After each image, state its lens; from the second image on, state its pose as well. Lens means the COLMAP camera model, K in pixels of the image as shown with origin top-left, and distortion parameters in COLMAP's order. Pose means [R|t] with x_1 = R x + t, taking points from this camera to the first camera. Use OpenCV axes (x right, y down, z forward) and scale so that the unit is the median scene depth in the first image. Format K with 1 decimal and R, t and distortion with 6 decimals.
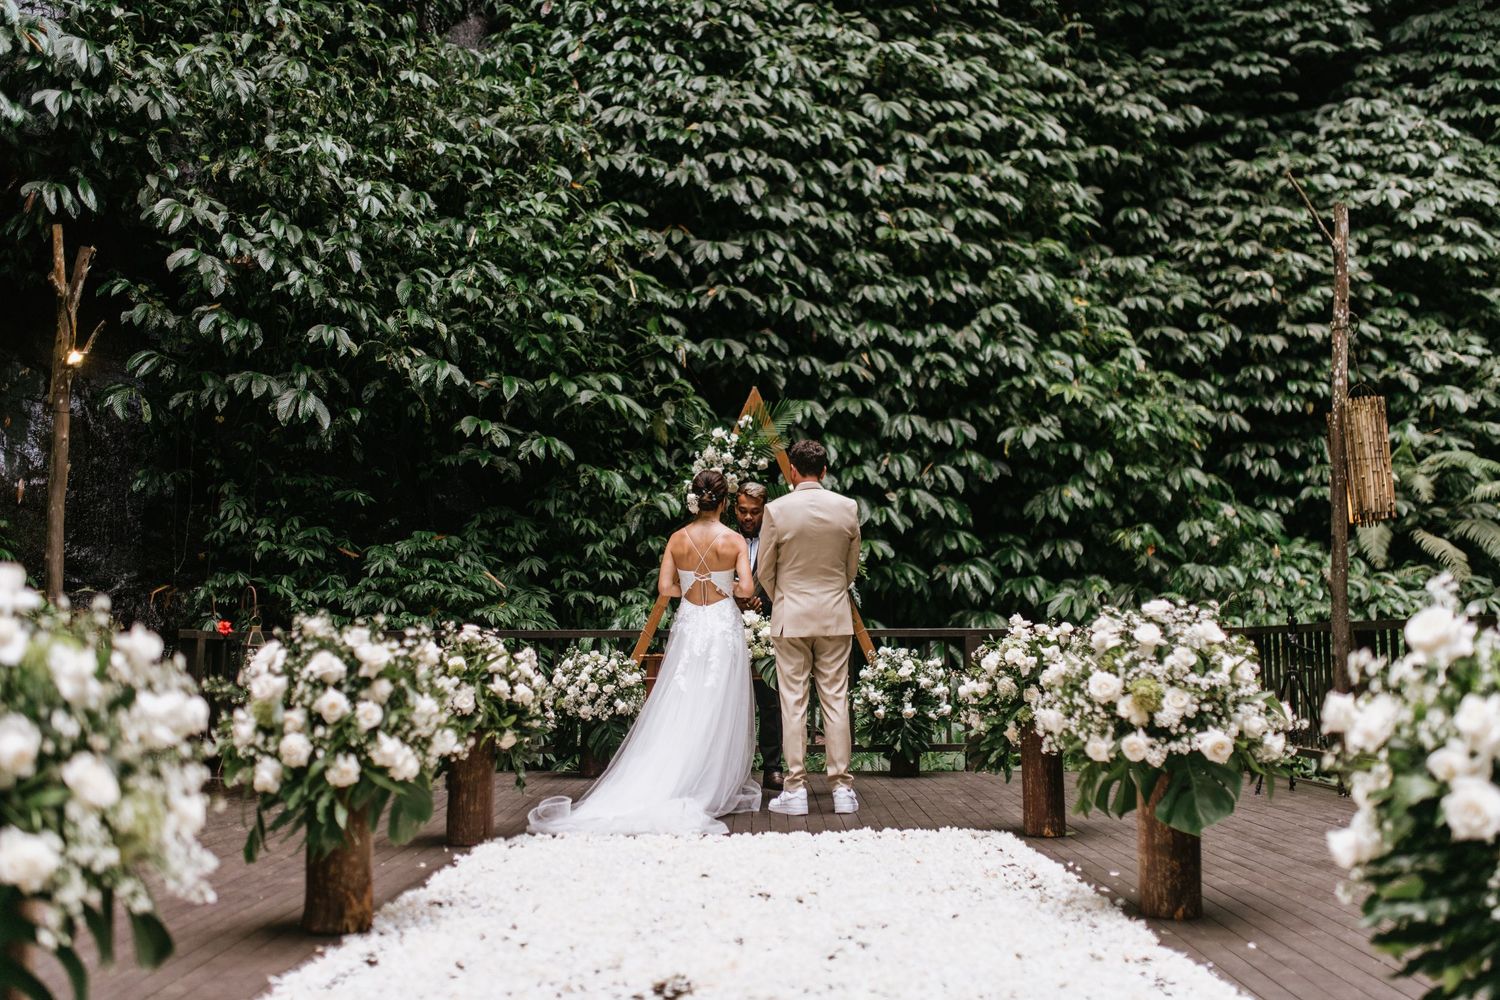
lens RADIAL K [[1407.5, 0, 750.0], [0, 1407.5, 500.0], [0, 0, 1]] dist [-0.011468, -0.000591]
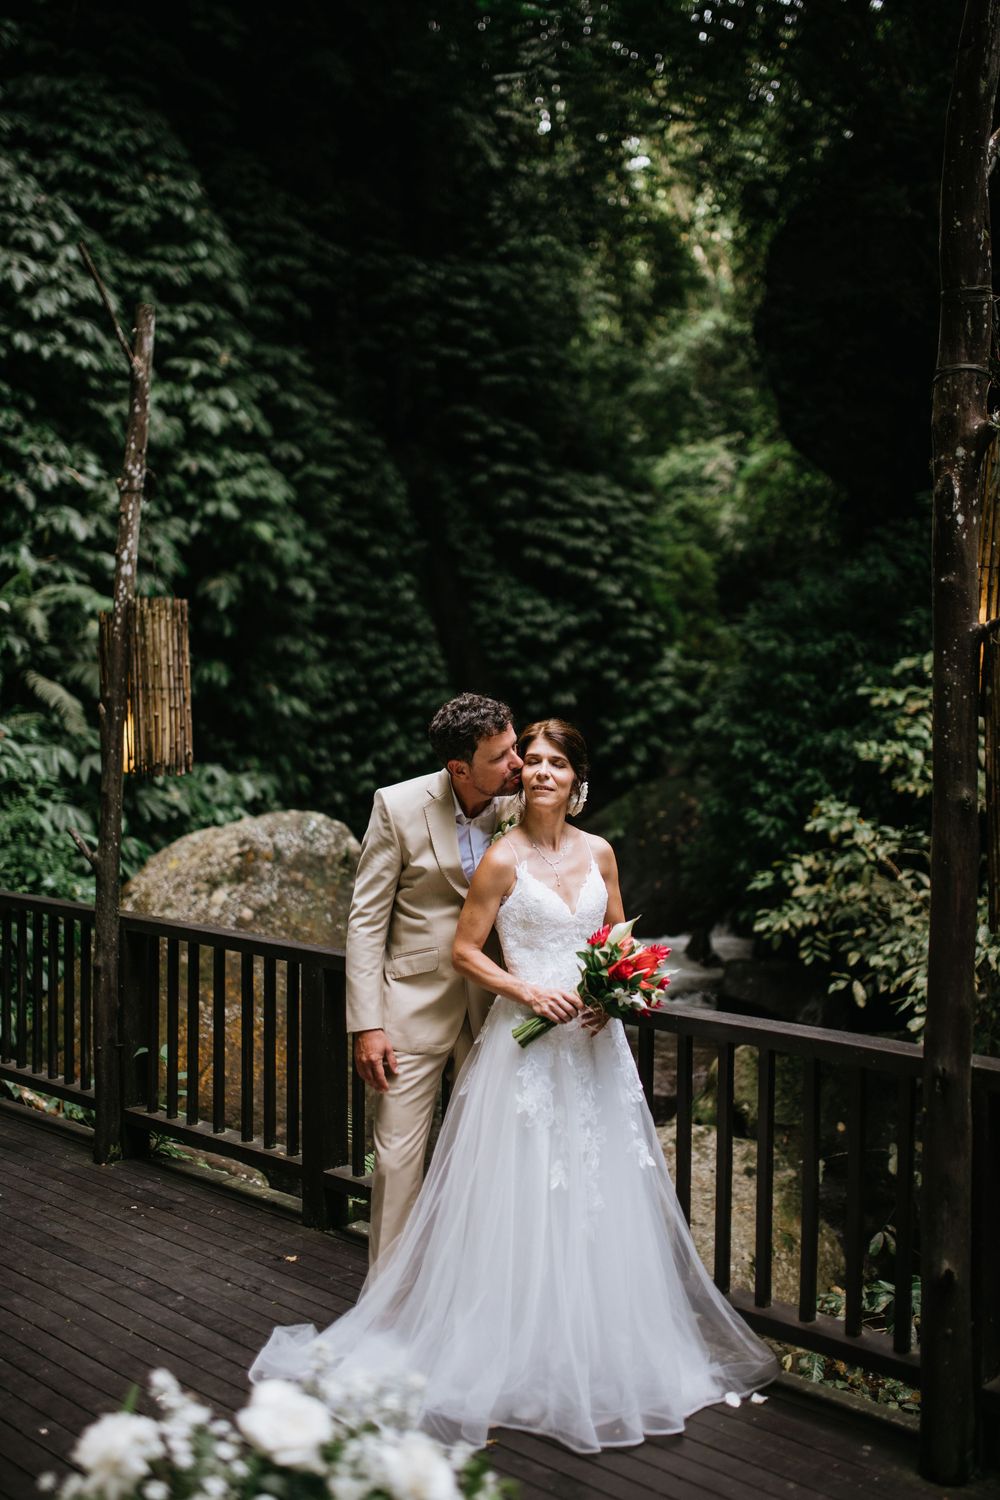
lens RADIAL K [[1456.9, 0, 500.3], [0, 1456.9, 720.5], [0, 0, 1]] dist [-0.016171, 0.003803]
pose [[0.678750, 0.015701, 0.734202, 0.007932], [-0.093214, 0.993527, 0.064927, -0.040732], [-0.728430, -0.112507, 0.675820, 0.194395]]
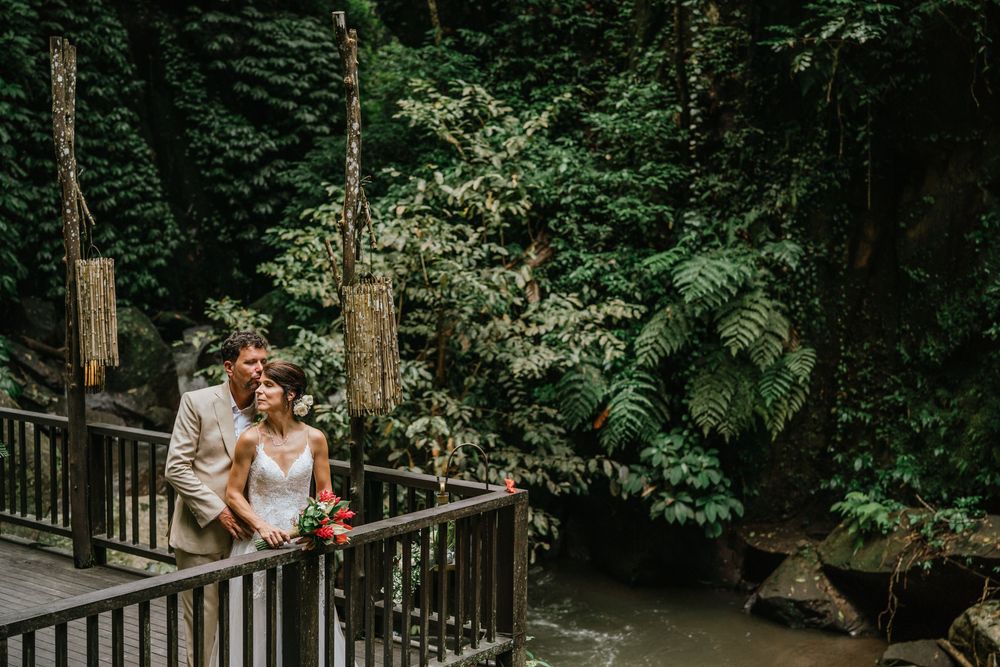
lens RADIAL K [[1400.5, 0, 500.0], [0, 1400.5, 333.5], [0, 0, 1]] dist [-0.008053, 0.071257]
pose [[0.603154, -0.057616, 0.795541, -0.156347], [-0.096872, 0.984713, 0.144762, -0.143256], [-0.791720, -0.164379, 0.588353, -0.375874]]
